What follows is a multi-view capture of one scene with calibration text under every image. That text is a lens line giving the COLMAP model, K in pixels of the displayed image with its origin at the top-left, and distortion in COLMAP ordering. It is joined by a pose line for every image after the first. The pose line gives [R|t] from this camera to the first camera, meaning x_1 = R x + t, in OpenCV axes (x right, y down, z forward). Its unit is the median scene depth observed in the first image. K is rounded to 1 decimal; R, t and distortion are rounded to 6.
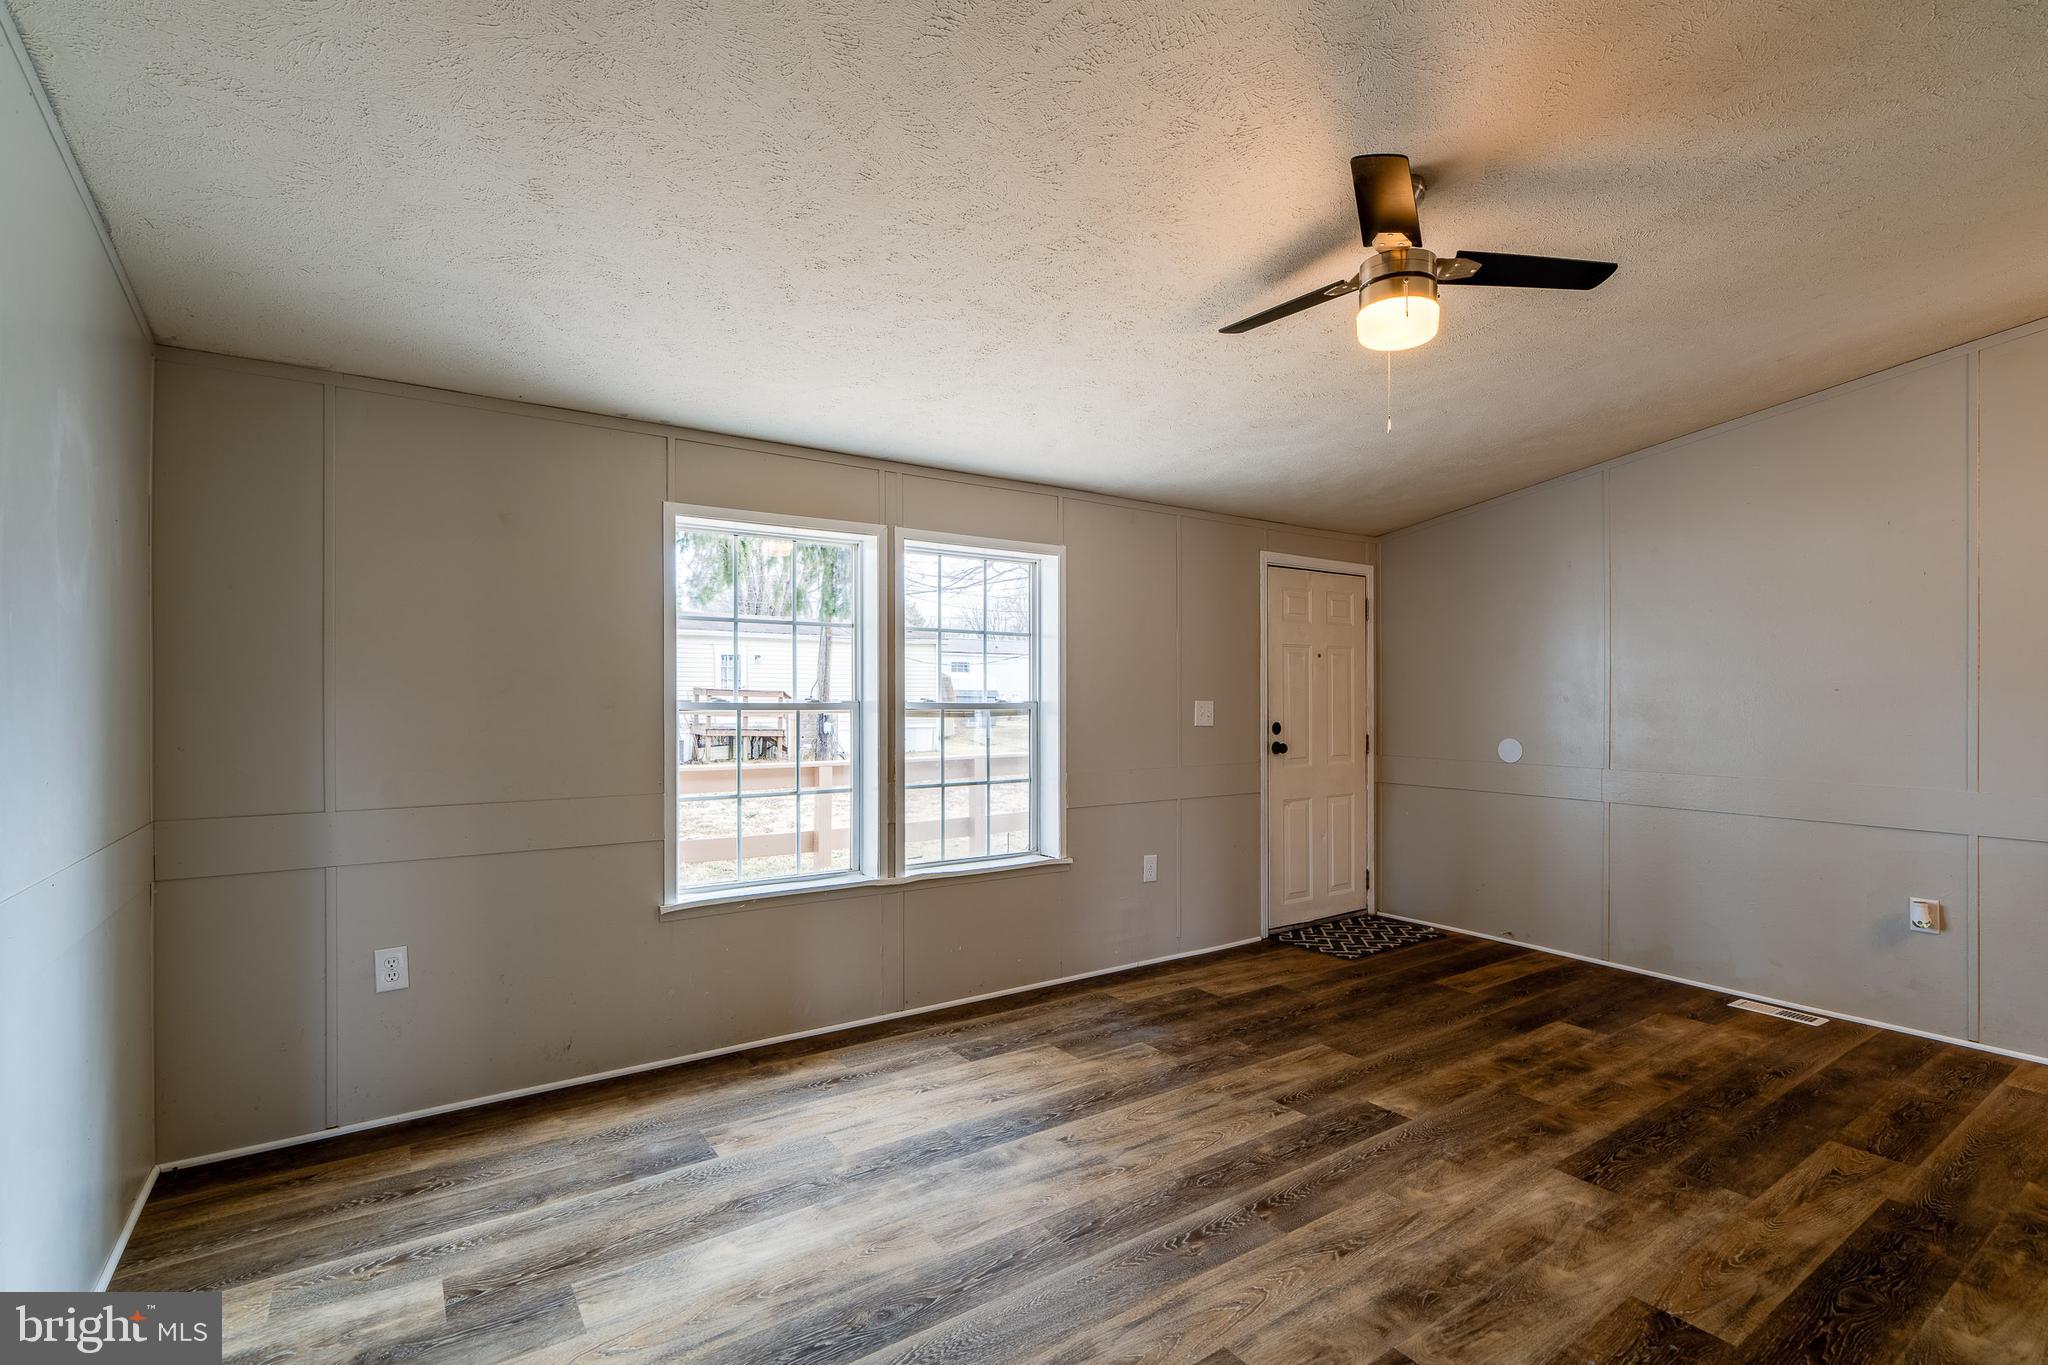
lens RADIAL K [[932.1, 0, 1037.0], [0, 932.1, 695.6], [0, 0, 1]] dist [-0.006166, 0.002648]
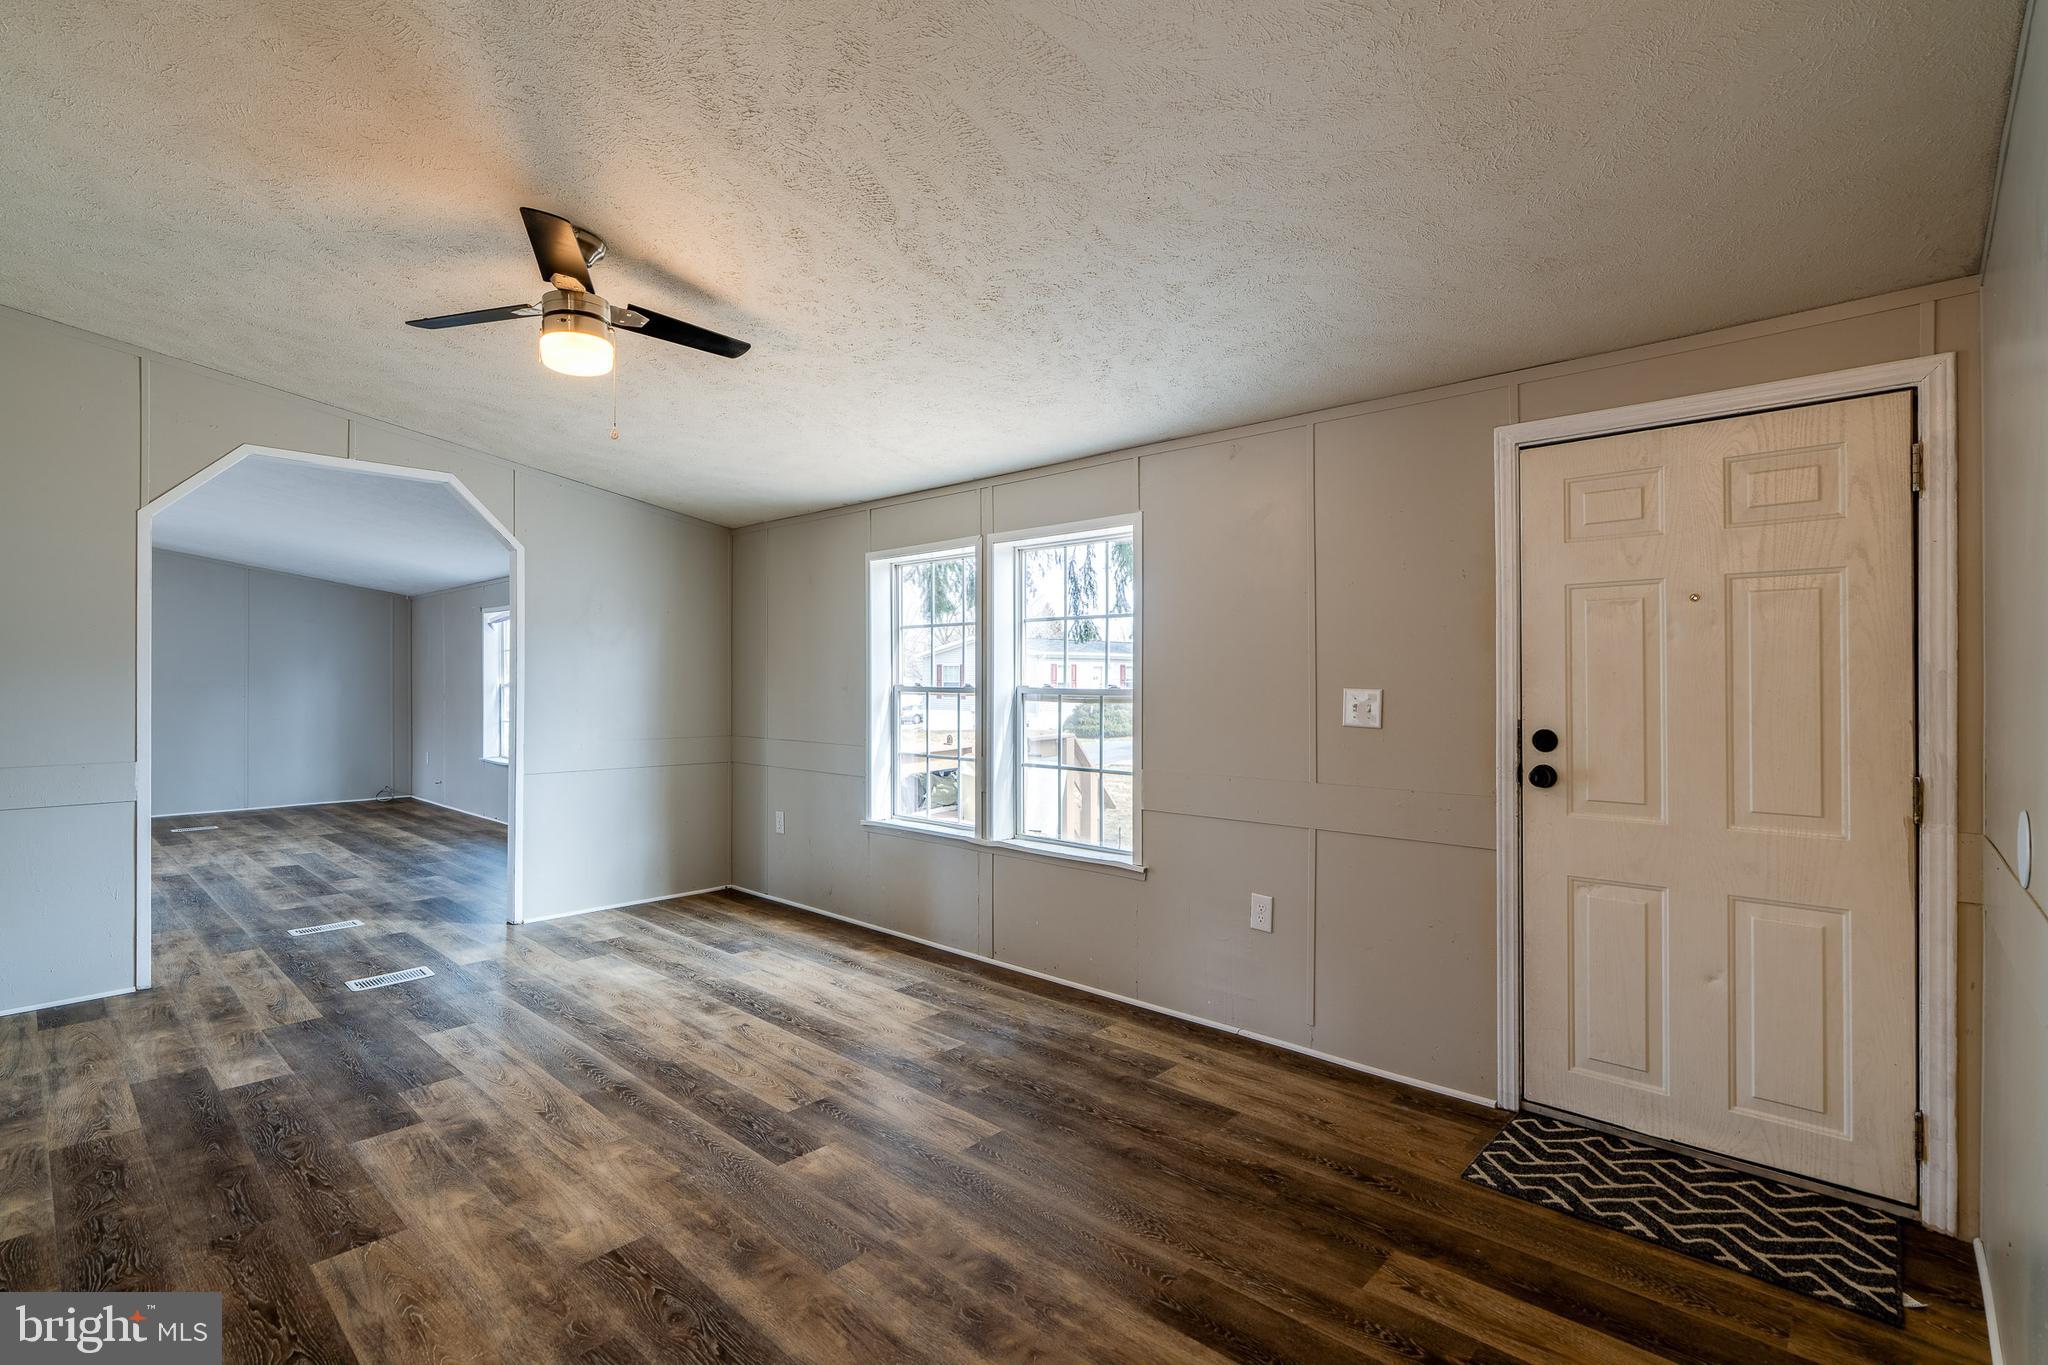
lens RADIAL K [[932.1, 0, 976.4], [0, 932.1, 683.9], [0, 0, 1]] dist [-0.006166, 0.002648]
pose [[0.203922, -0.000037, -0.978987, 1.125220], [-0.002383, 0.999997, -0.000535, 0.004538], [0.978984, 0.002442, 0.203922, 0.873195]]
